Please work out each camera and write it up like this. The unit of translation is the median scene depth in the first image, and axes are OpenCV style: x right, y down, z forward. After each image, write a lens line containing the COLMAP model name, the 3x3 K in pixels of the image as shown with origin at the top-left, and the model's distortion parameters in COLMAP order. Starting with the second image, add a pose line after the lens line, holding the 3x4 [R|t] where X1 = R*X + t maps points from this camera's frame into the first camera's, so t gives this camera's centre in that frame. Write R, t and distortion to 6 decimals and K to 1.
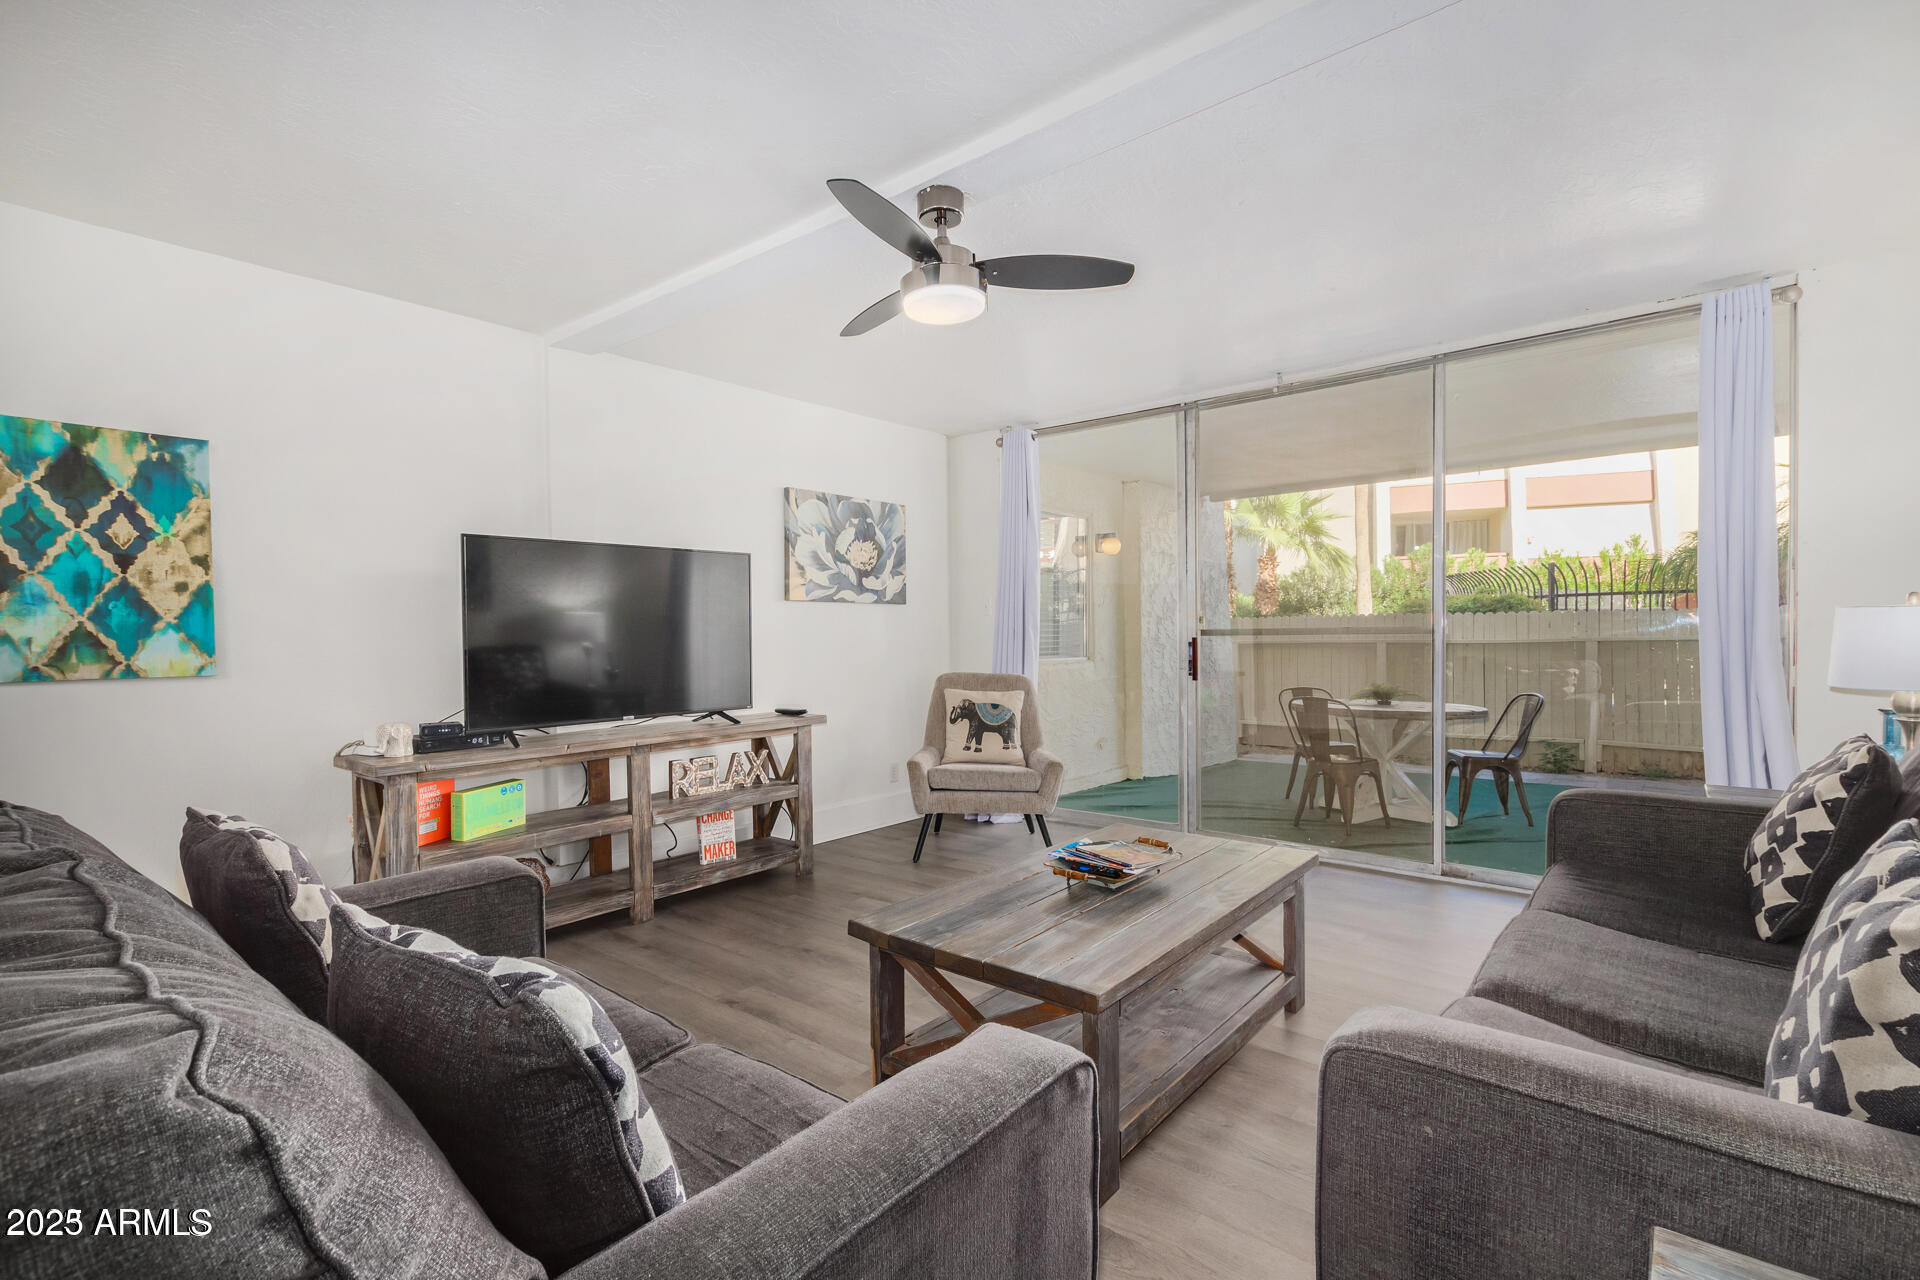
lens RADIAL K [[879.1, 0, 953.6], [0, 879.1, 652.2], [0, 0, 1]] dist [0.007880, -0.003917]
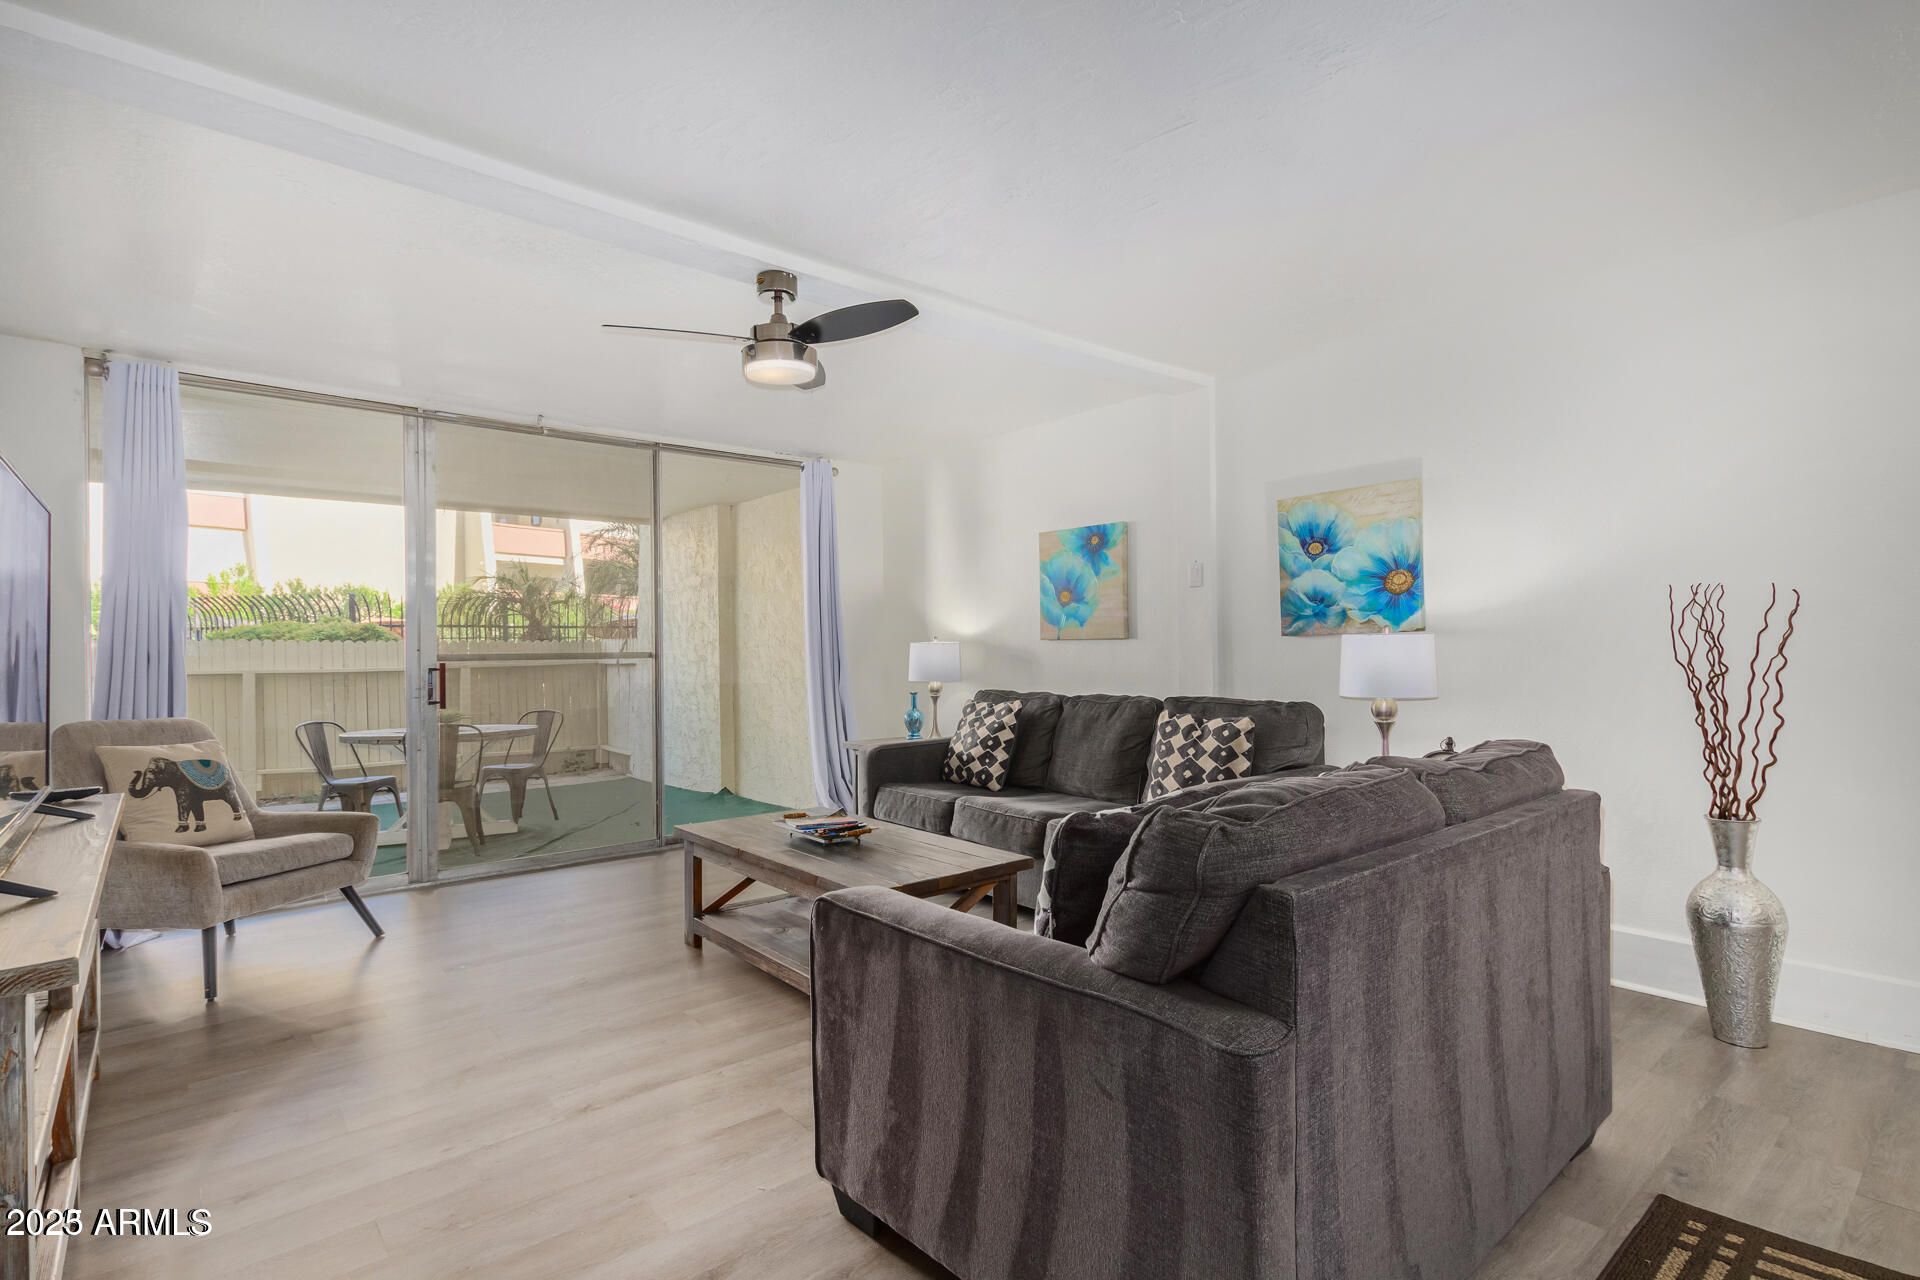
lens RADIAL K [[917.5, 0, 955.8], [0, 917.5, 645.0], [0, 0, 1]] dist [0.009789, 0.000161]
pose [[0.170856, 0.016120, 0.985164, -0.583259], [0.028841, 0.999356, -0.021354, 0.000752], [-0.984874, 0.032062, 0.170281, 0.289635]]
